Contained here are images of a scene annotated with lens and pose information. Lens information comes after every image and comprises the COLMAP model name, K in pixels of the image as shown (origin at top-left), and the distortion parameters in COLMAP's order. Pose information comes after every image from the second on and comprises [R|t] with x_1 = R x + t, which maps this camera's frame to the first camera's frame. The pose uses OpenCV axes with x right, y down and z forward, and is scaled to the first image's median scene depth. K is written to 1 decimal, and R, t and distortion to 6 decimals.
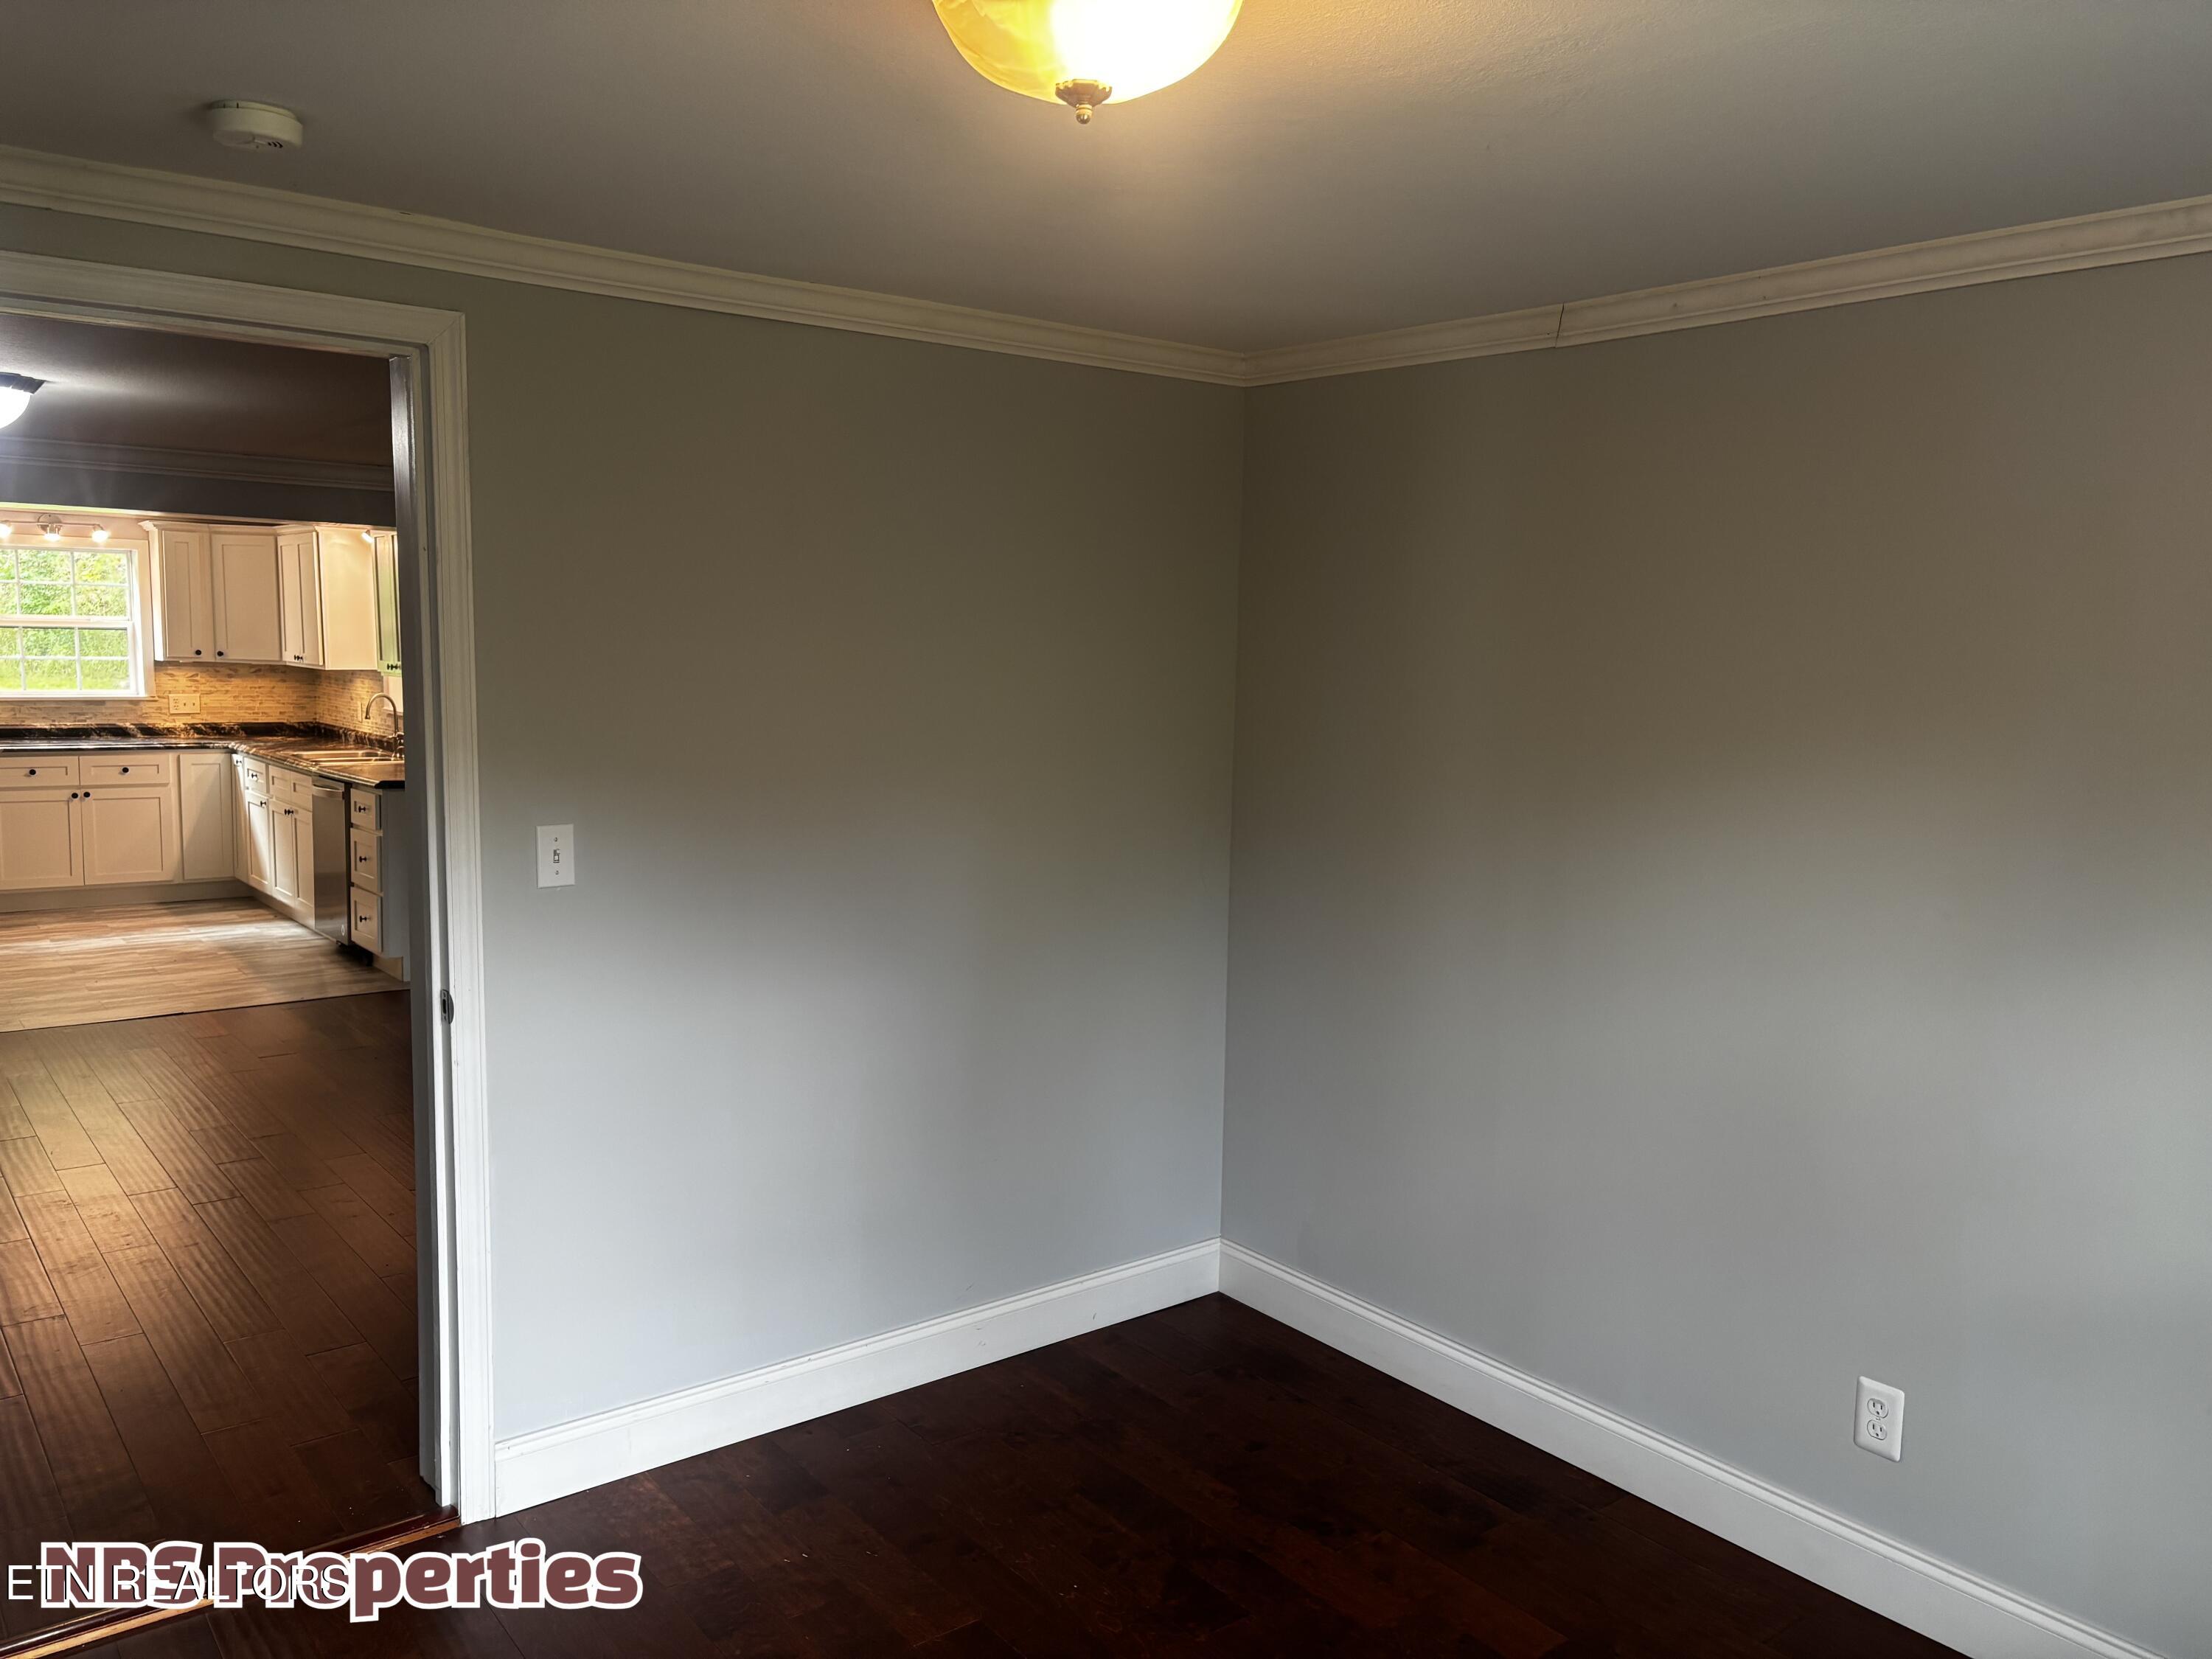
lens RADIAL K [[1661.2, 0, 1102.3], [0, 1661.2, 828.6], [0, 0, 1]] dist [0.025359, -0.019131]
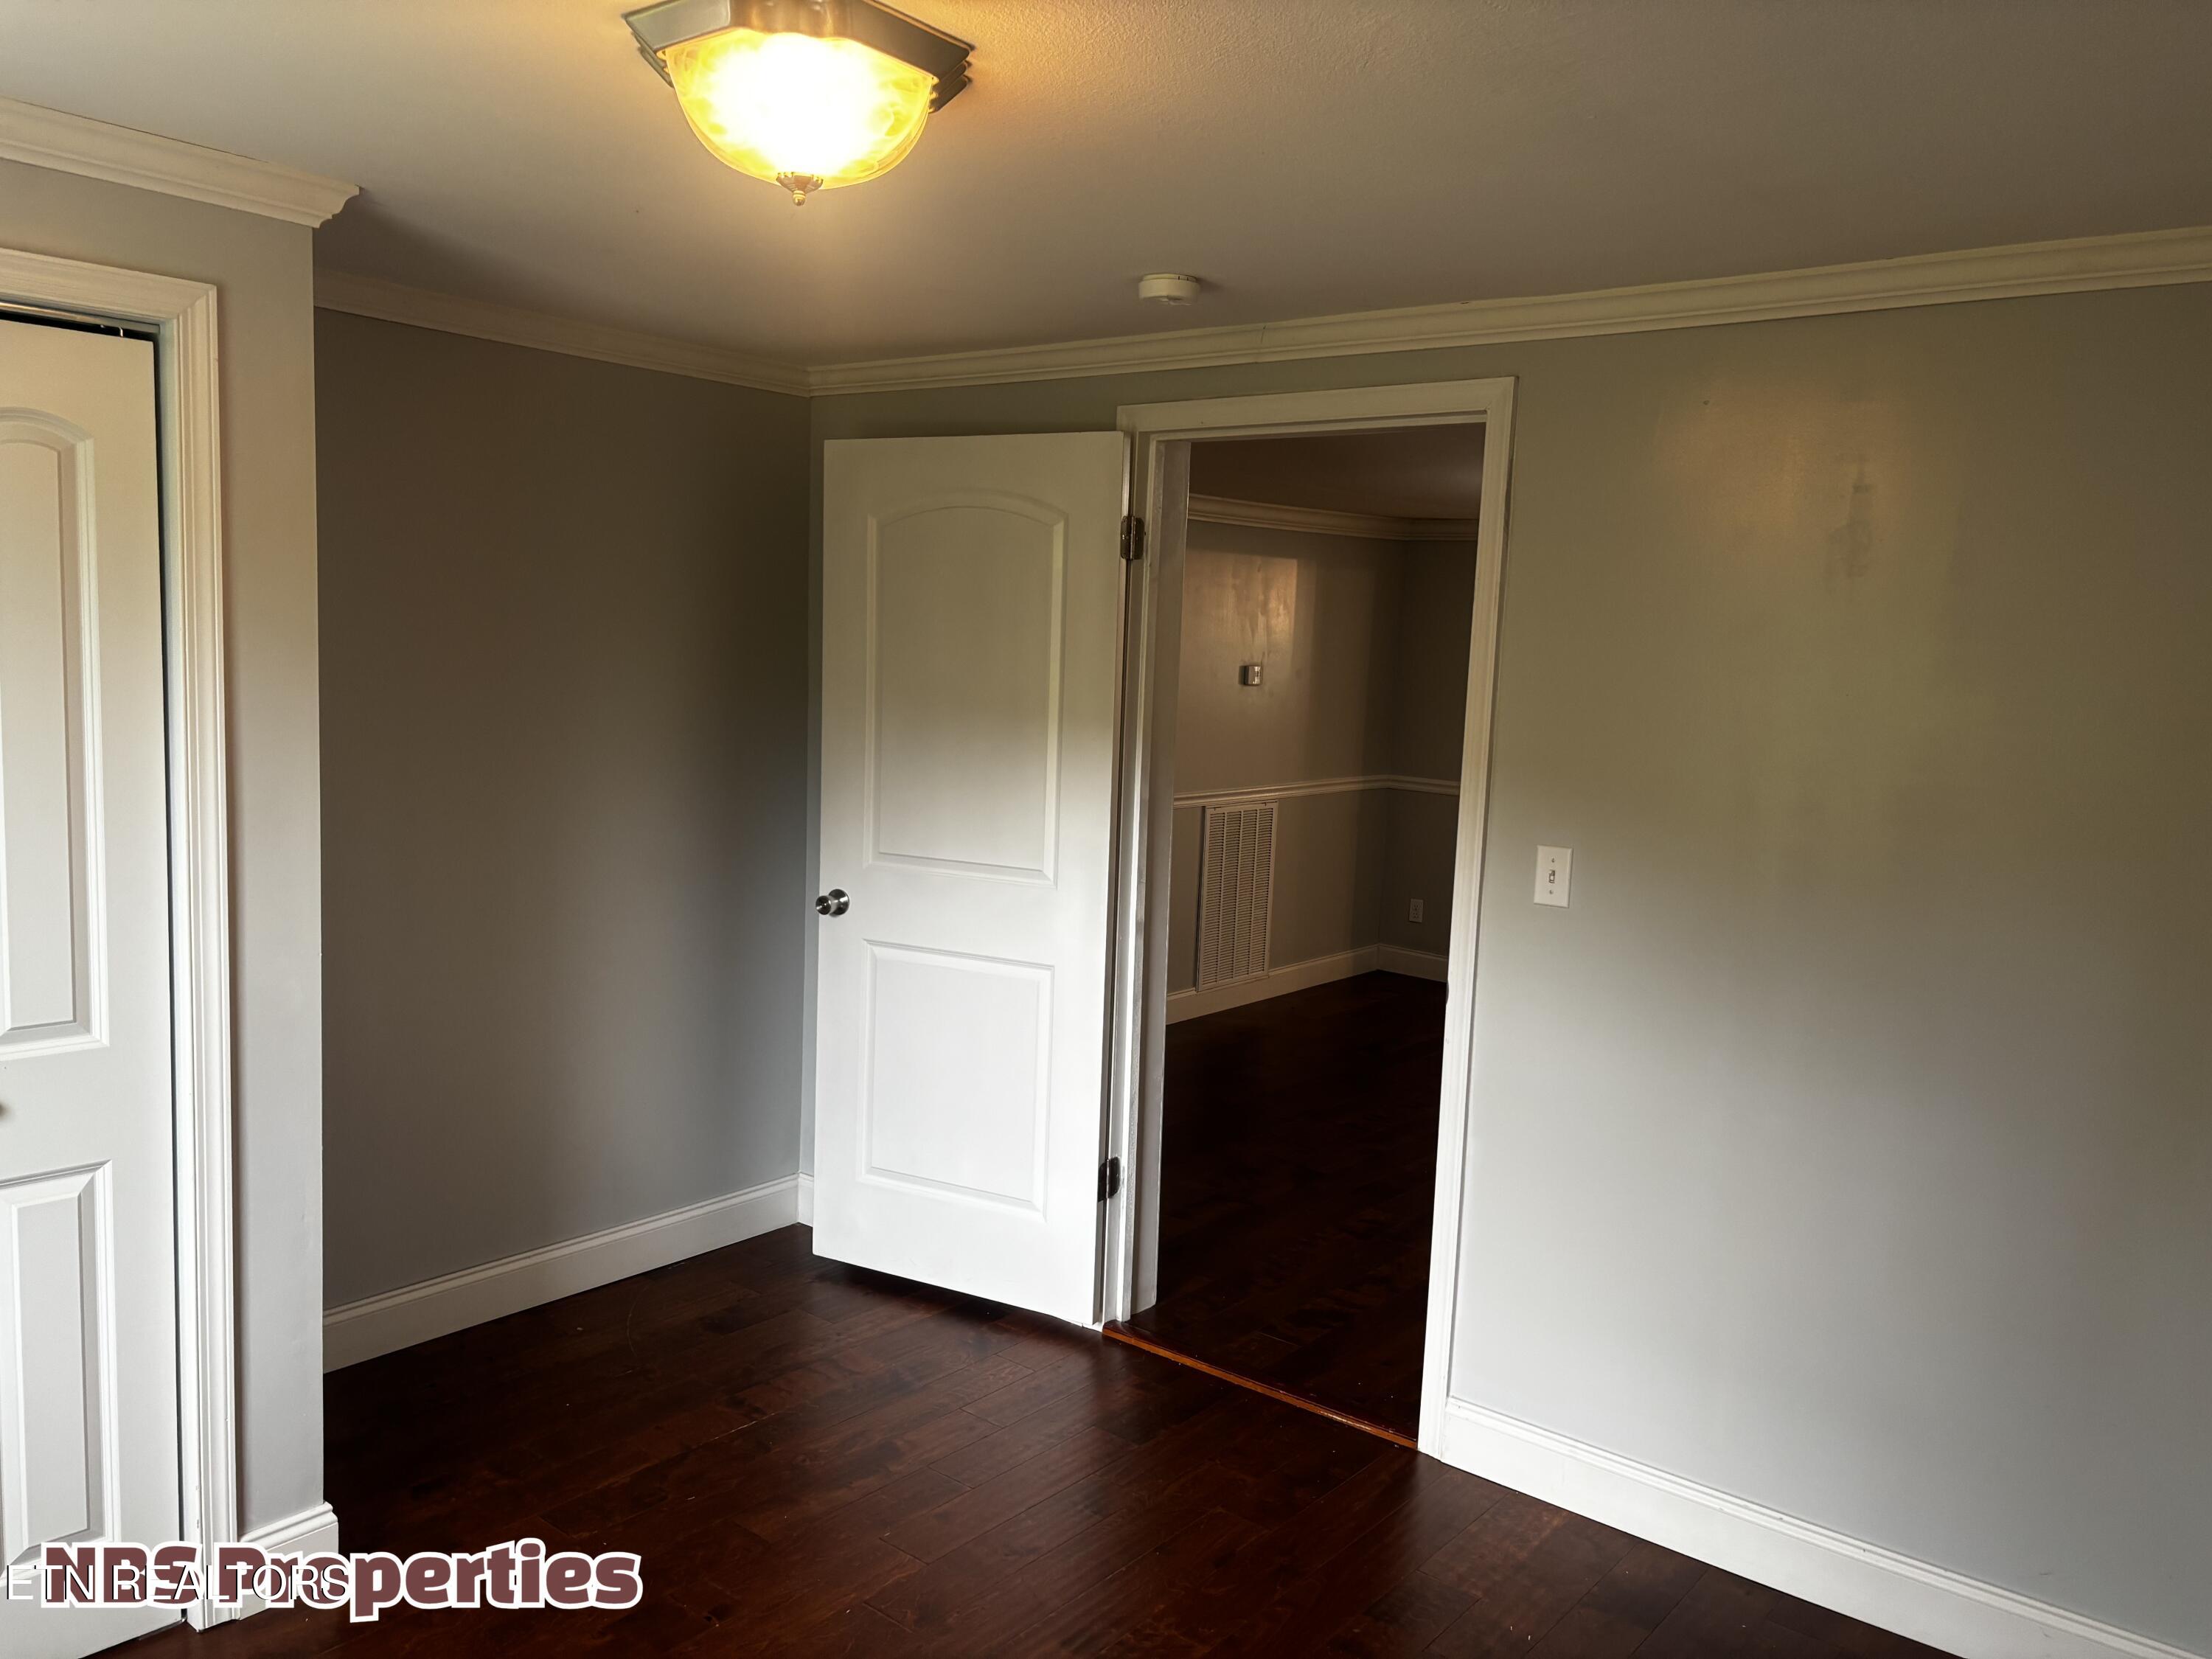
lens RADIAL K [[1661.2, 0, 1103.1], [0, 1661.2, 828.1], [0, 0, 1]] dist [0.025359, -0.019131]
pose [[0.222496, 0.096247, -0.970171, 0.624771], [-0.148941, 0.986790, 0.063738, -0.038150], [0.963489, 0.130317, 0.233892, 0.479611]]
